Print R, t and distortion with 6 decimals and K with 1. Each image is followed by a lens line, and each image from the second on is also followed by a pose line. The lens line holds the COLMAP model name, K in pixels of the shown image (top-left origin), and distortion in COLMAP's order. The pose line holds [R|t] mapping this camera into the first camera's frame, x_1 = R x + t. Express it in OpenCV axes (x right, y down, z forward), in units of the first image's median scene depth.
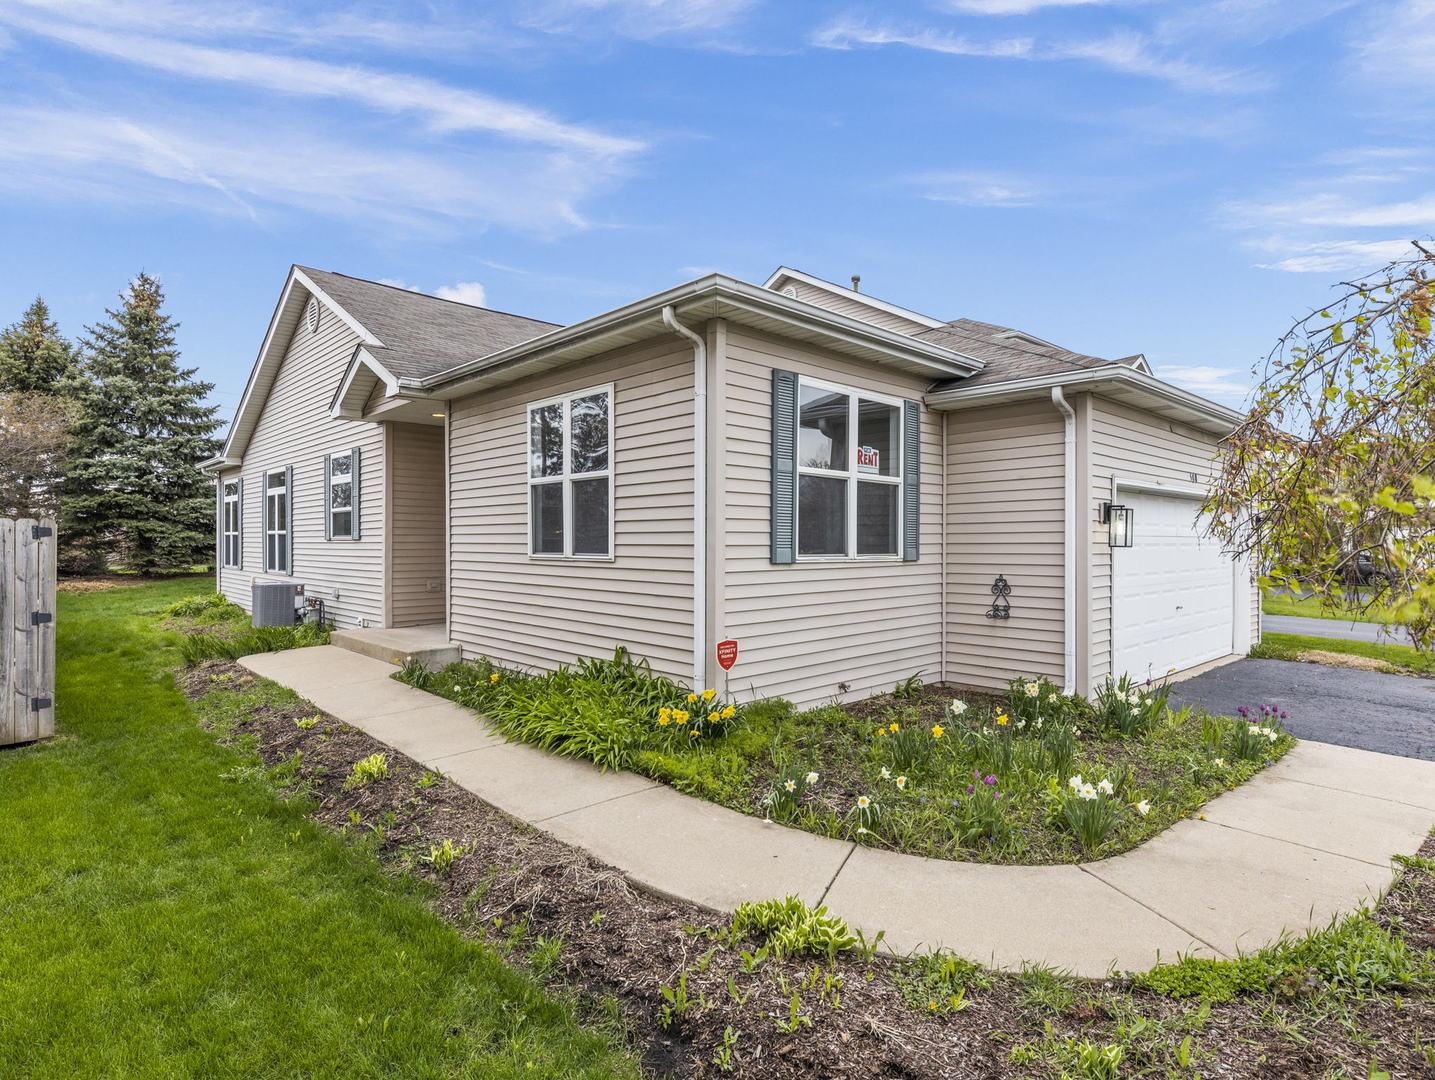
lens RADIAL K [[773.7, 0, 715.6], [0, 773.7, 530.6], [0, 0, 1]] dist [-0.000054, 0.000143]
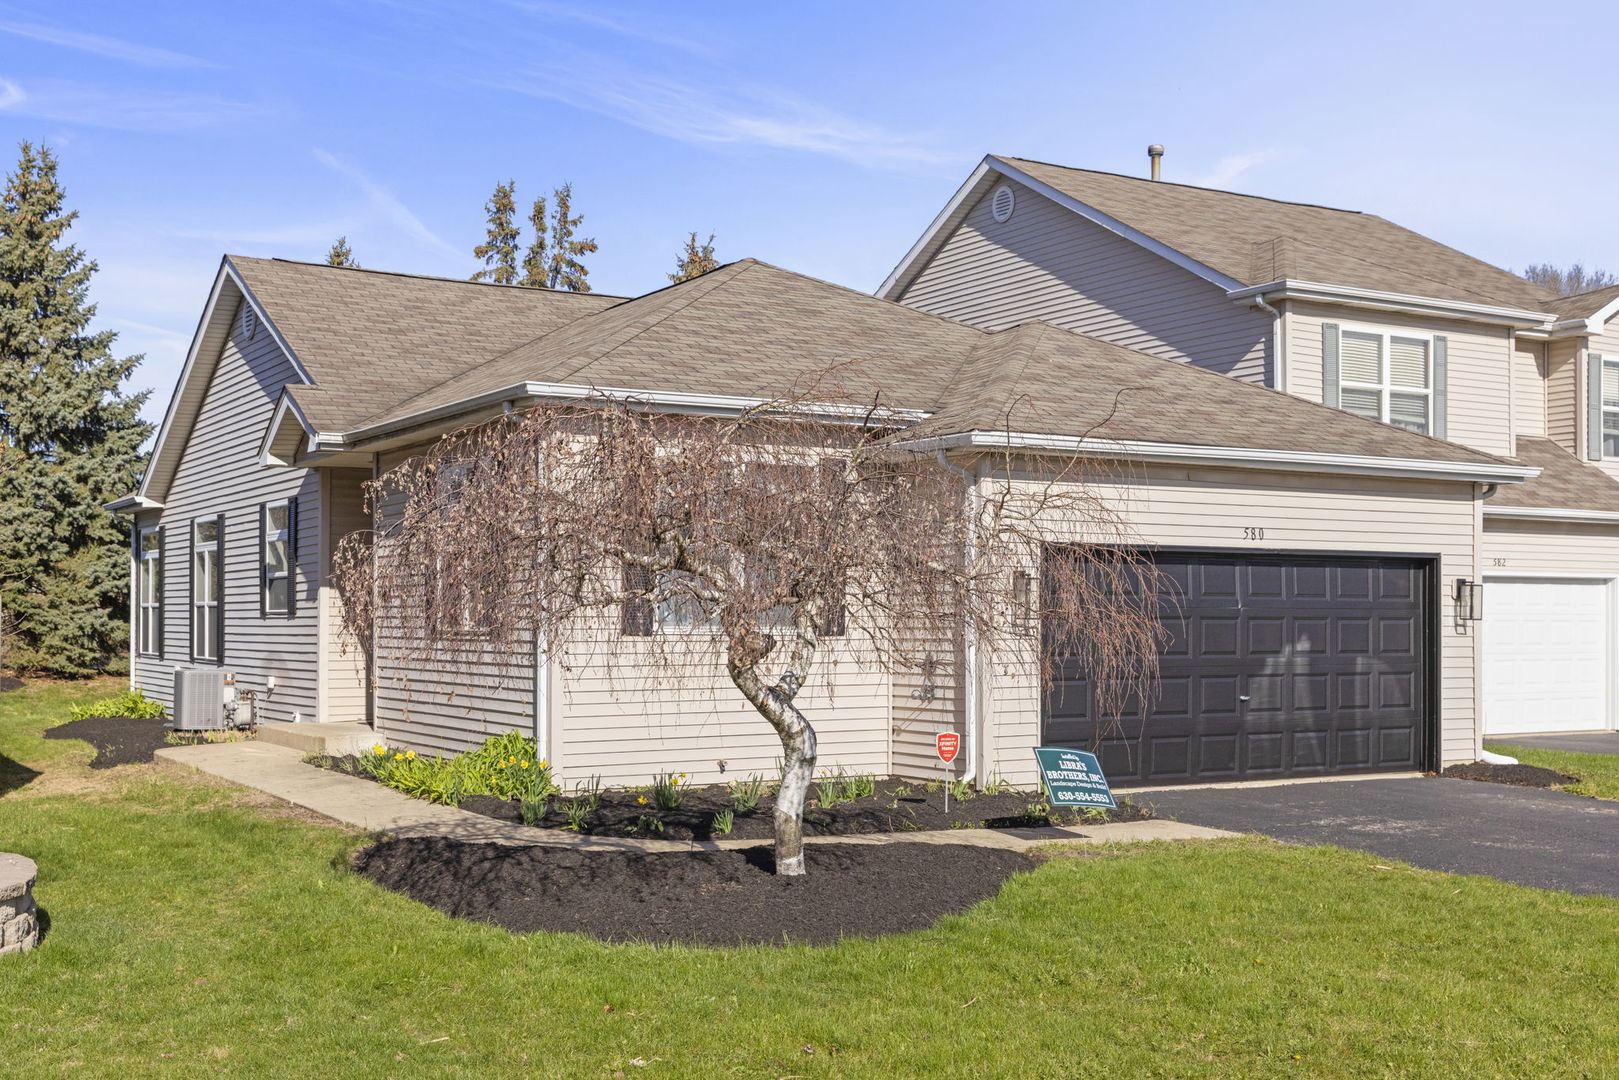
lens RADIAL K [[1796.3, 0, 809.1], [0, 1796.3, 548.2], [0, 0, 1]] dist [0.005143, 0.000000]
pose [[0.978729, -0.006082, -0.205069, 0.444693], [0.000666, 0.999649, -0.026472, -0.004794], [0.205158, 0.025772, 0.978389, -0.715436]]
